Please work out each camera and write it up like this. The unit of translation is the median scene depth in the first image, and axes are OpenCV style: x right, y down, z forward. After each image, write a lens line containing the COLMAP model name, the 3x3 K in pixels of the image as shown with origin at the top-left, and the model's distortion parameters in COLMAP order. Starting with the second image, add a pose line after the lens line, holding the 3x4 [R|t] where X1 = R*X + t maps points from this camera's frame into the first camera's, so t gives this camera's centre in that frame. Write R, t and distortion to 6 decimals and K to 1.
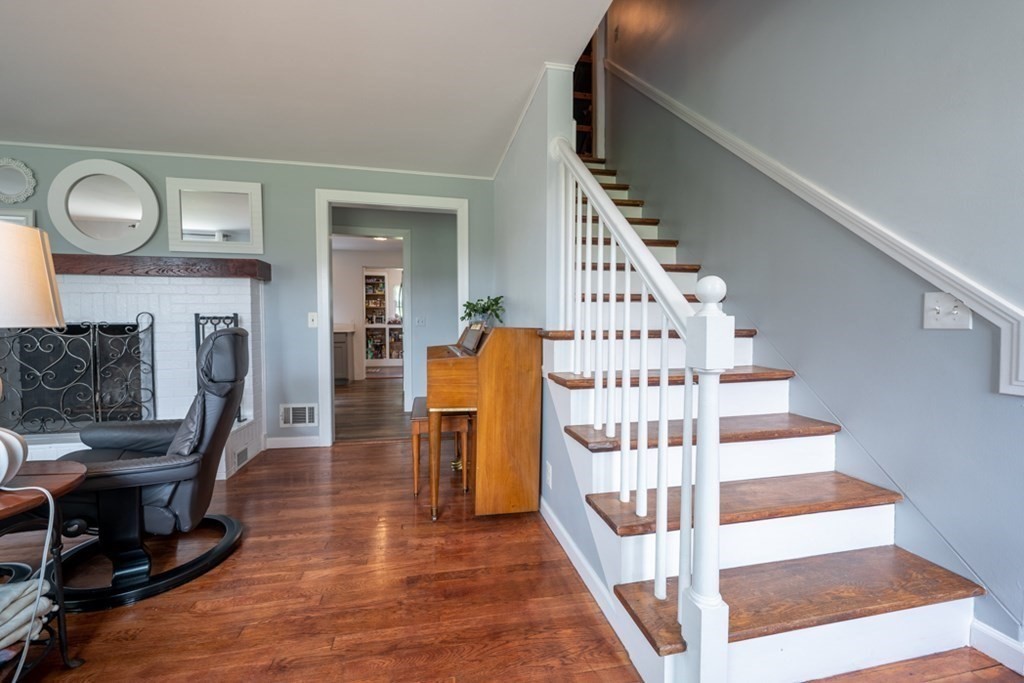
lens RADIAL K [[403.3, 0, 512.0], [0, 403.3, 341.5], [0, 0, 1]] dist [-0.000734, -0.000561]
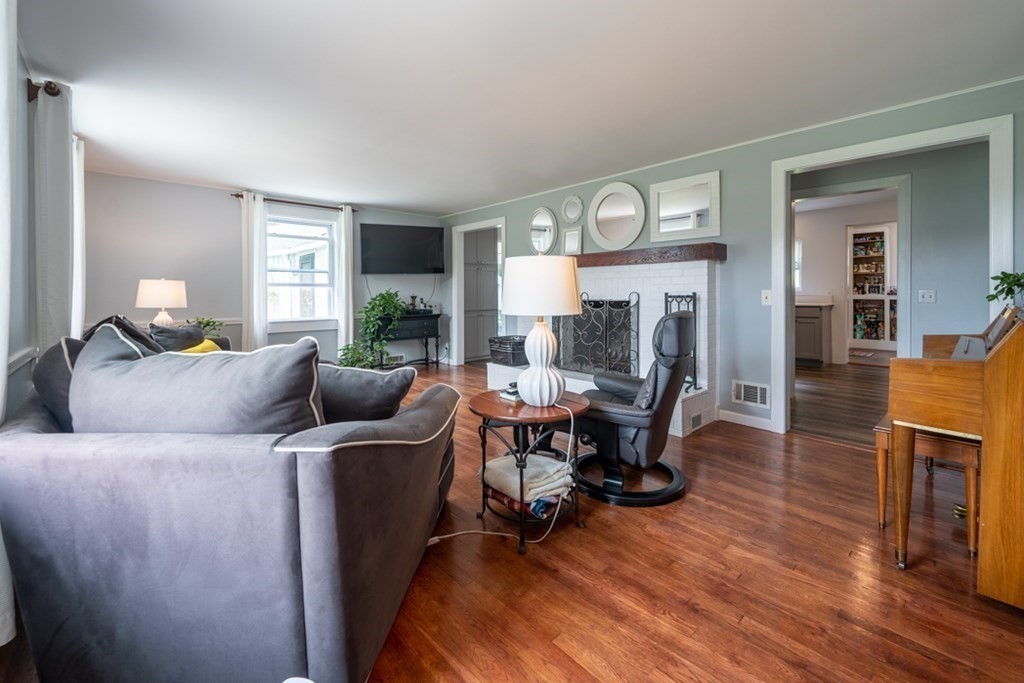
lens RADIAL K [[428.8, 0, 511.7], [0, 428.8, 295.6], [0, 0, 1]] dist [-0.001398, -0.000066]
pose [[0.504294, 0.001428, -0.863531, 0.097977], [-0.028617, 0.999477, -0.015059, -0.029357], [0.863058, 0.032306, 0.504071, -0.049874]]
